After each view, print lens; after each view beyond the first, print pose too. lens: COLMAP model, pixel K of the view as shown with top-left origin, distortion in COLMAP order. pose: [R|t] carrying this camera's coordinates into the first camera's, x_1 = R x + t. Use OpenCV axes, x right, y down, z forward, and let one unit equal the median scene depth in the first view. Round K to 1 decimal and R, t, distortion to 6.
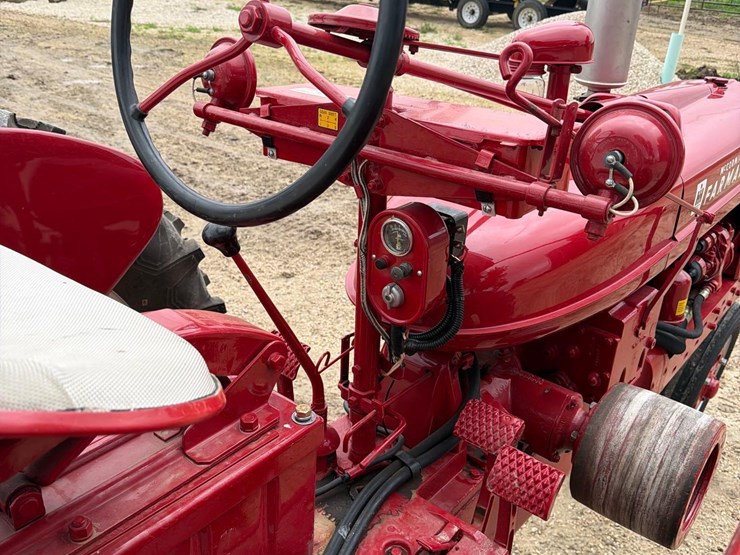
lens RADIAL K [[633.1, 0, 367.1], [0, 633.1, 277.0], [0, 0, 1]] dist [0.165370, -0.359822]
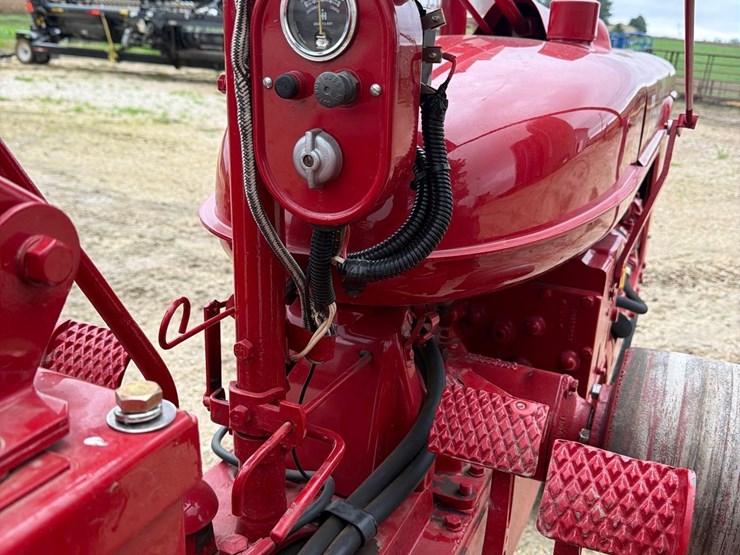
lens RADIAL K [[694.5, 0, 379.4], [0, 694.5, 275.2], [0, 0, 1]] dist [0.151908, -0.325334]
pose [[0.964236, -0.088419, 0.249862, -0.045906], [0.109249, 0.991494, -0.070741, 0.137059], [-0.241482, 0.095508, 0.965694, 0.422410]]
